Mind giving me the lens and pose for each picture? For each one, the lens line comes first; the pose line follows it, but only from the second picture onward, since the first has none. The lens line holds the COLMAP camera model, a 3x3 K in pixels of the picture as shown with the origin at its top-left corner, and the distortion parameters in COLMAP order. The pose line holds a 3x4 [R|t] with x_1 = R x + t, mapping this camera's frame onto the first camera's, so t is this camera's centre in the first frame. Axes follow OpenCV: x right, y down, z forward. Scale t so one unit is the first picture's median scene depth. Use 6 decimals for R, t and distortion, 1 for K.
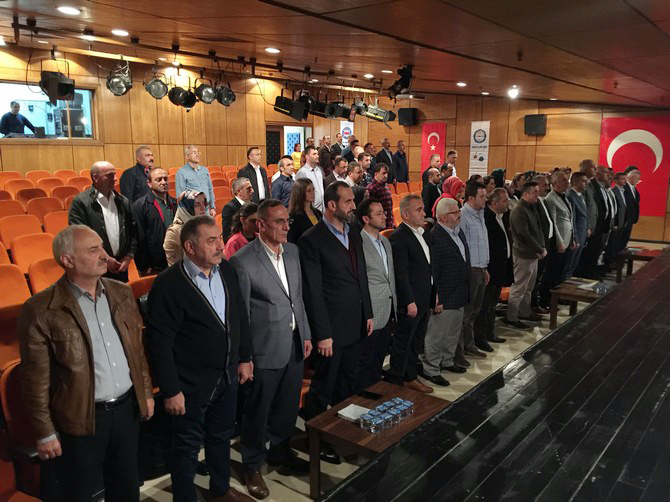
lens RADIAL K [[570.2, 0, 335.2], [0, 570.2, 247.4], [0, 0, 1]] dist [0.060644, -0.068984]
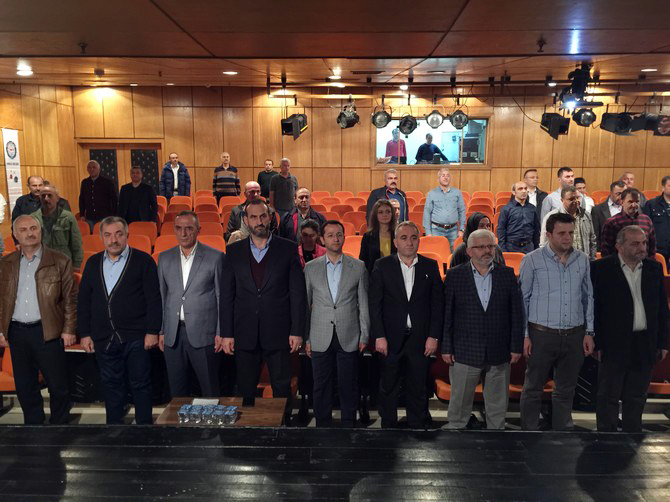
lens RADIAL K [[570.2, 0, 331.9], [0, 570.2, 249.3], [0, 0, 1]] dist [0.060644, -0.068984]
pose [[0.606621, 0.103146, -0.788271, 0.438402], [-0.133076, 0.990732, 0.027228, -0.032233], [0.783774, 0.088383, 0.614725, 0.202132]]
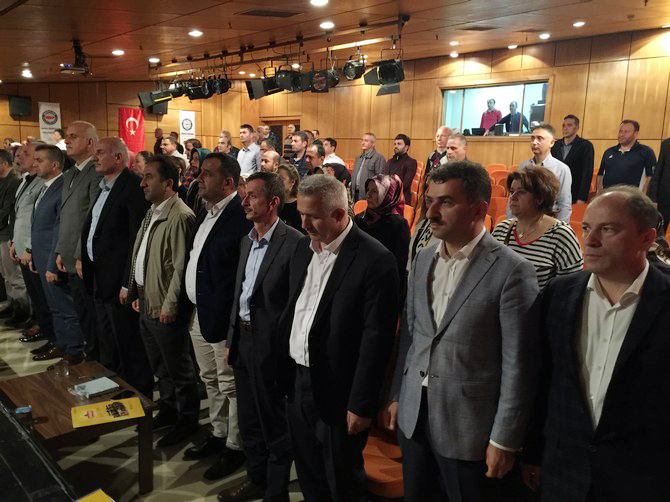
lens RADIAL K [[570.2, 0, 333.6], [0, 570.2, 254.7], [0, 0, 1]] dist [0.060644, -0.068984]
pose [[-0.136301, 0.167115, -0.976470, 0.915124], [-0.195509, 0.961746, 0.191885, -0.181080], [0.971184, 0.217063, -0.098415, 1.279191]]
